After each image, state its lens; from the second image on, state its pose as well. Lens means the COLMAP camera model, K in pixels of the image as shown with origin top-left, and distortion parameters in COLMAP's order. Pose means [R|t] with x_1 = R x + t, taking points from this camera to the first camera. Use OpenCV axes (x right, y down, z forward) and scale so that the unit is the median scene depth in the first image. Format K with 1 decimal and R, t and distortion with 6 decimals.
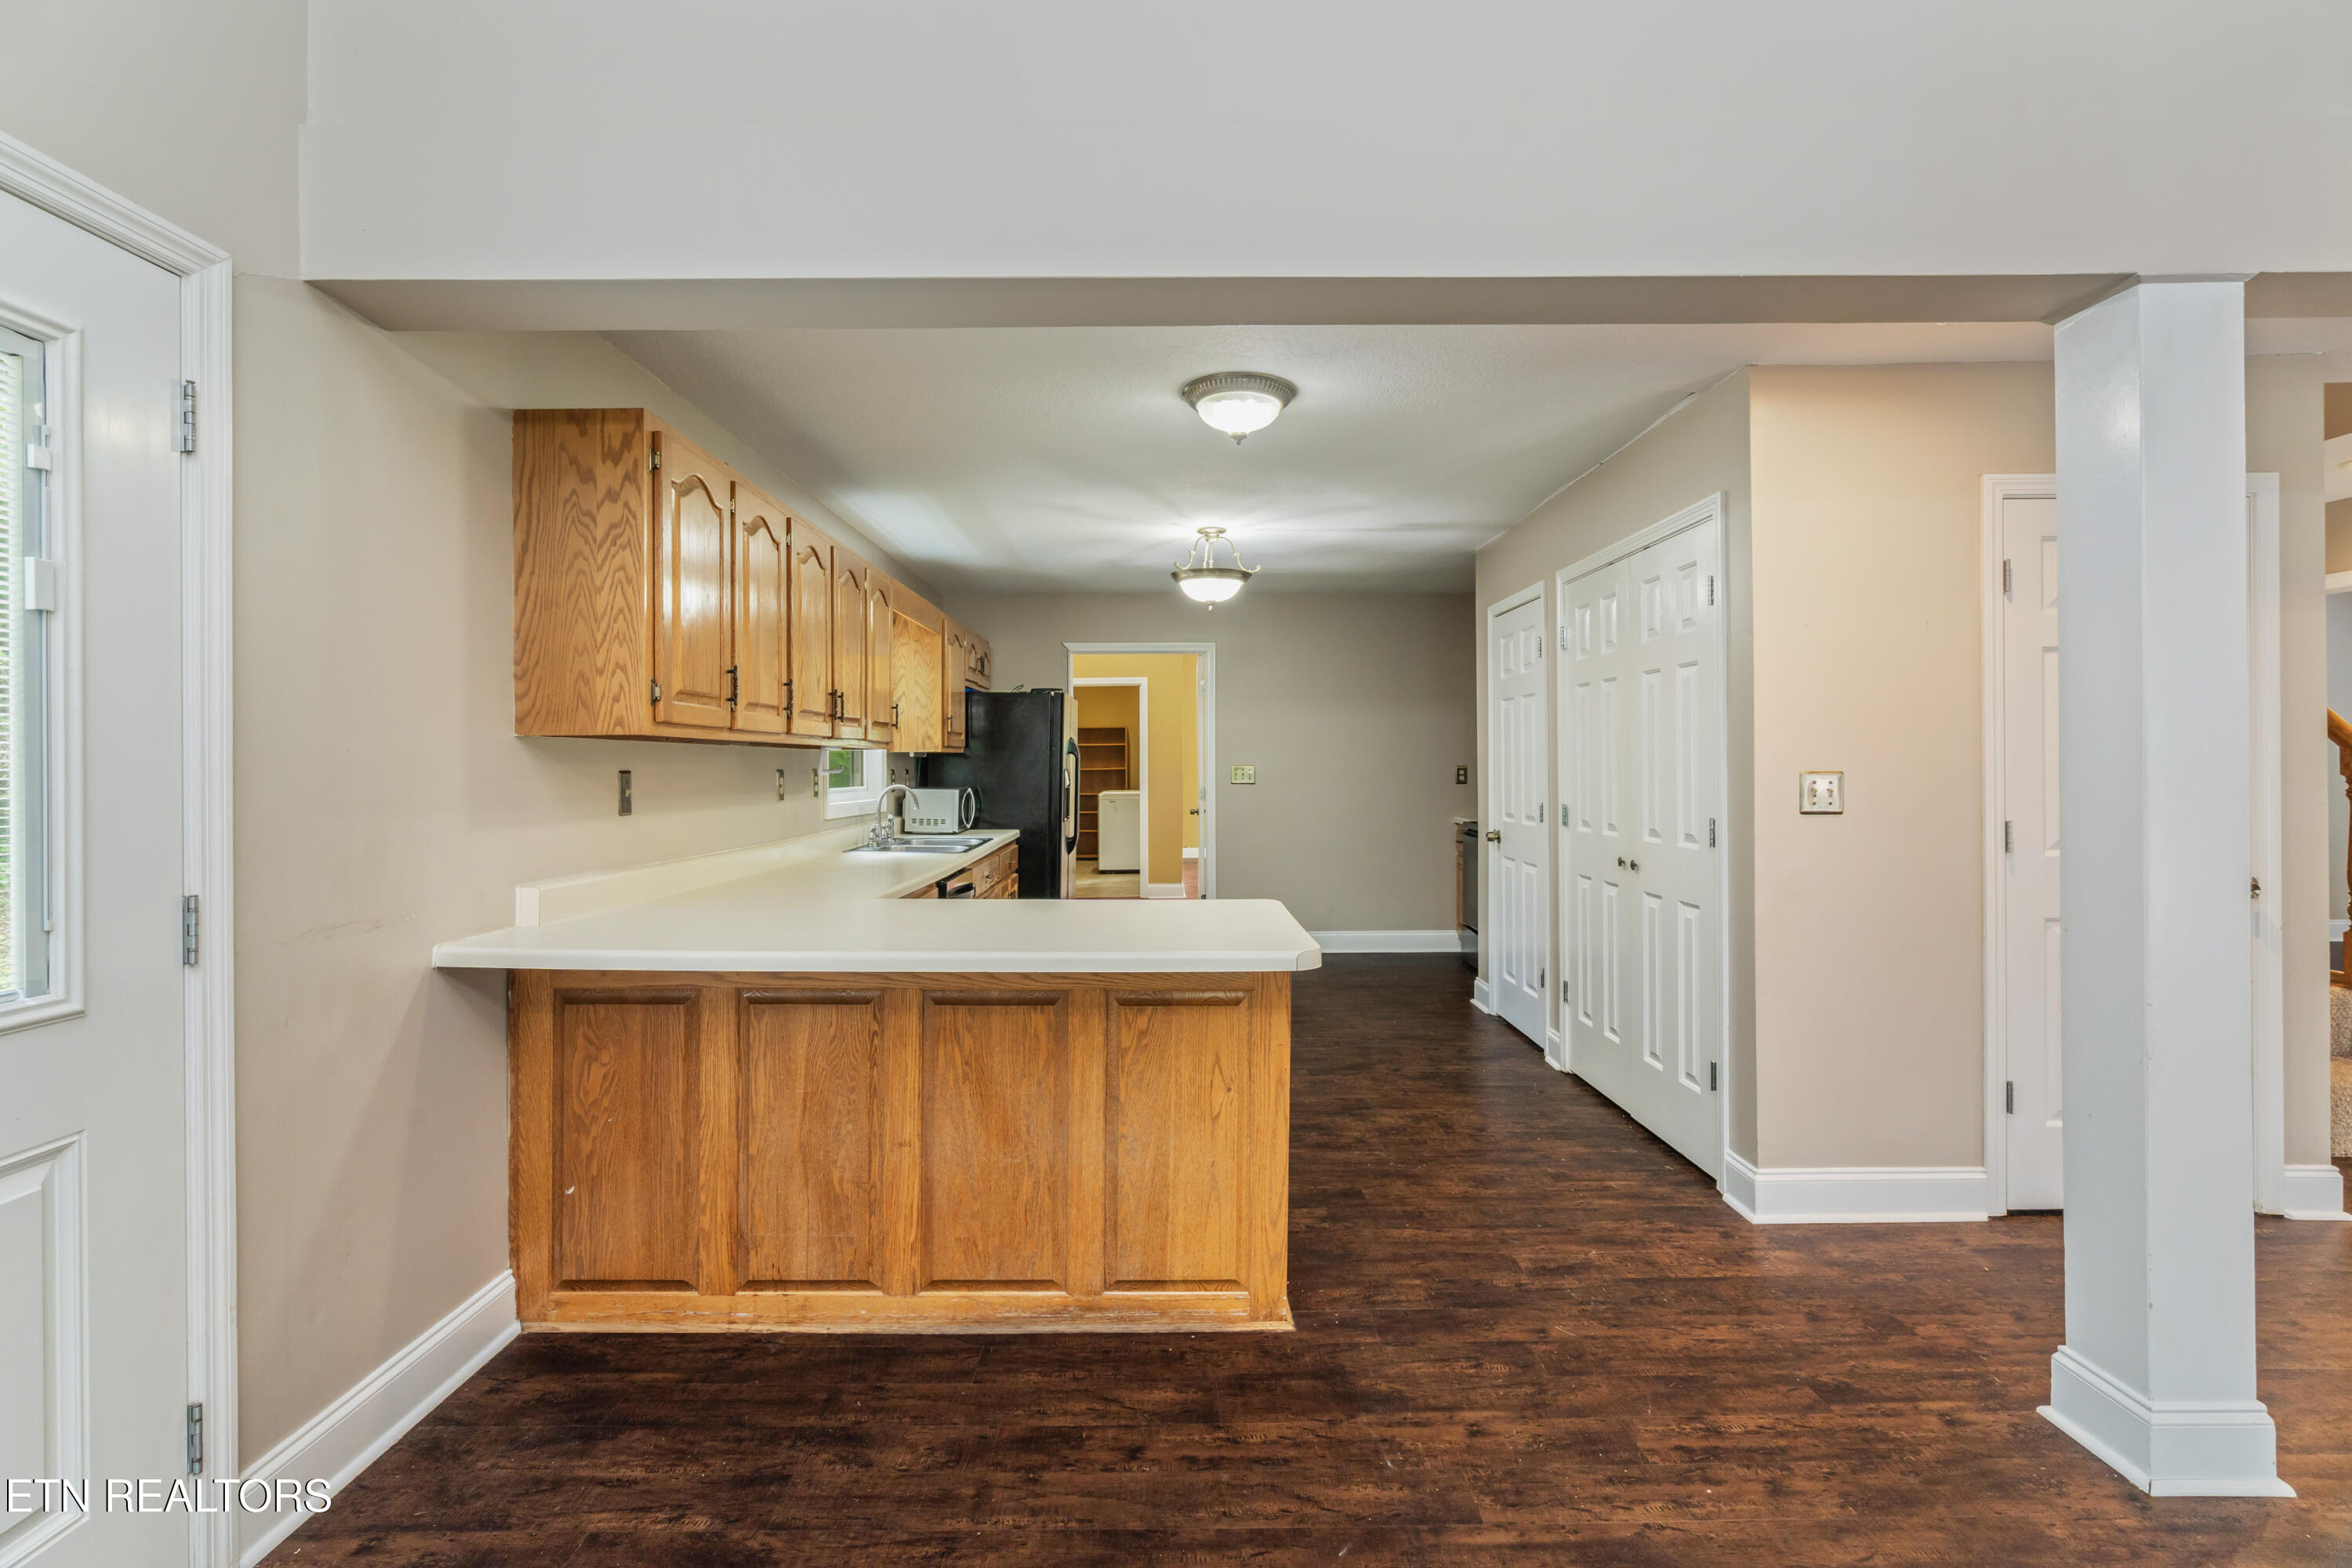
lens RADIAL K [[1061.4, 0, 1175.0], [0, 1061.4, 801.3], [0, 0, 1]] dist [-0.000039, -0.000923]
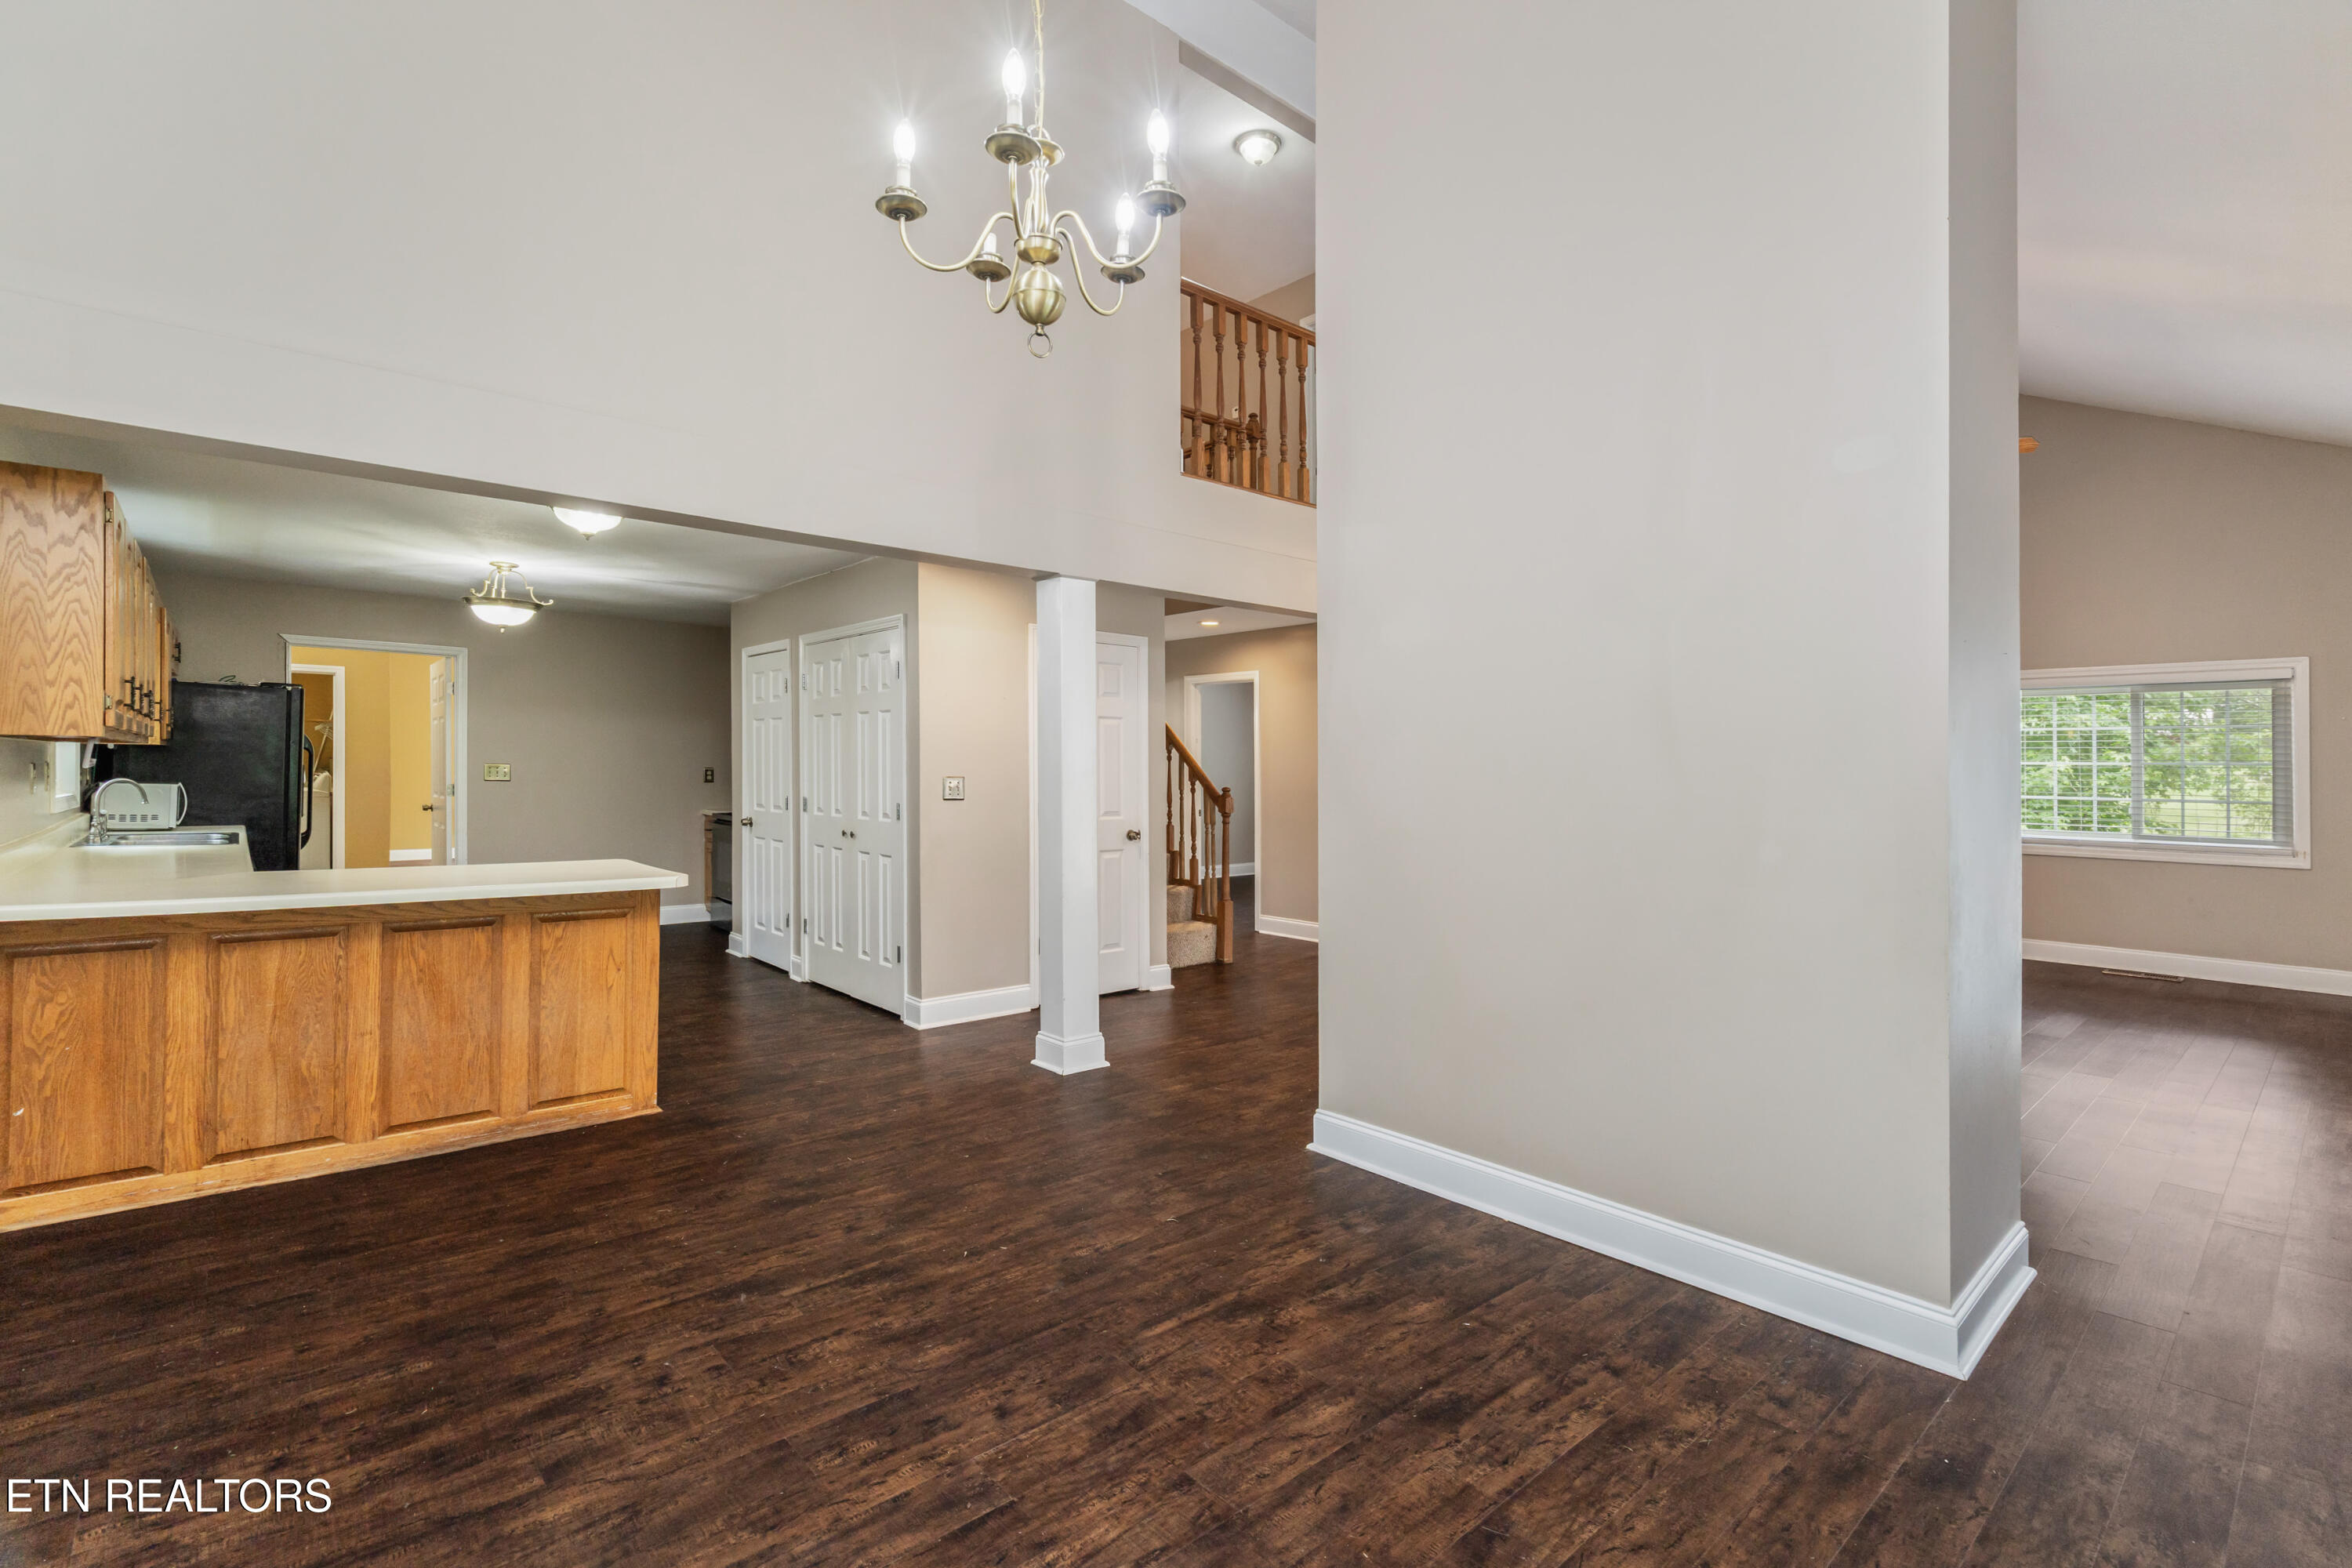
lens RADIAL K [[1061.4, 0, 1186.9], [0, 1061.4, 778.9], [0, 0, 1]] dist [-0.000039, -0.000923]
pose [[0.745514, 0.010077, 0.666414, -0.378606], [0.004898, 0.999776, -0.020598, 0.019015], [-0.666472, 0.018621, 0.745298, -0.771758]]
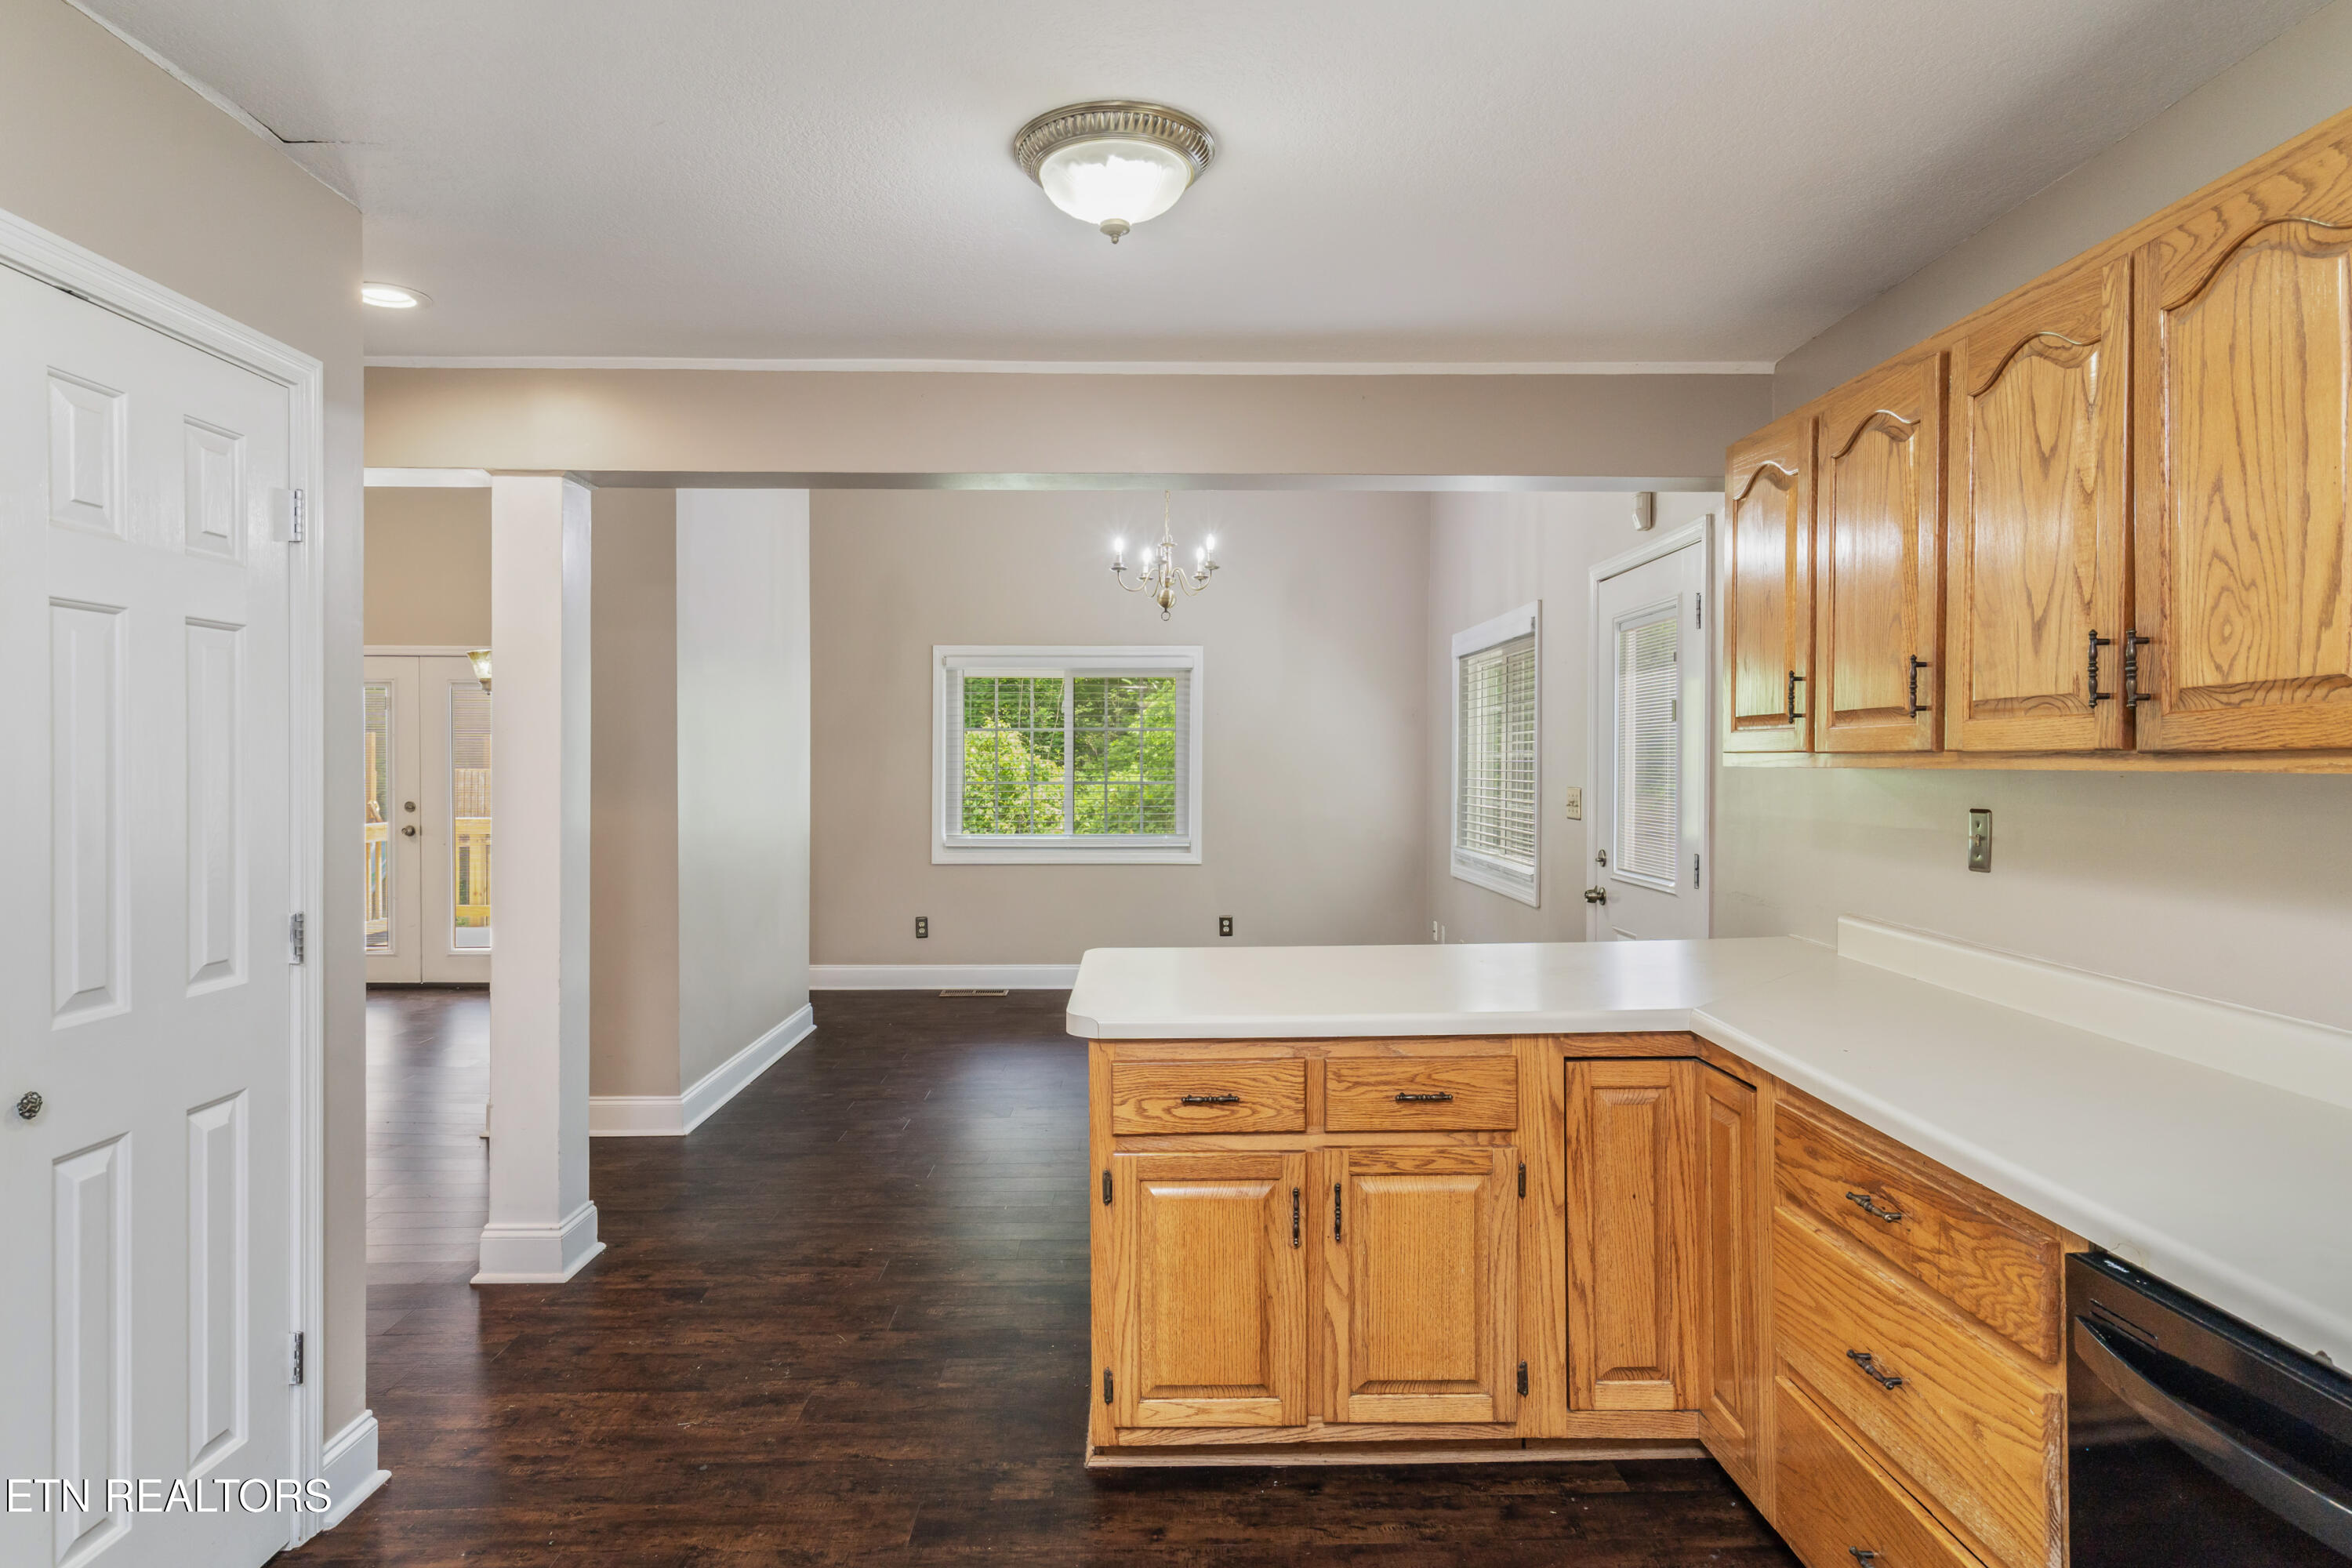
lens RADIAL K [[1303.6, 0, 1186.3], [0, 1303.6, 796.4], [0, 0, 1]] dist [0.006738, -0.000193]
pose [[-0.999702, 0.008523, -0.022872, 0.047257], [0.007138, 0.998174, 0.059975, -0.113237], [0.023342, 0.059794, -0.997938, 2.230297]]
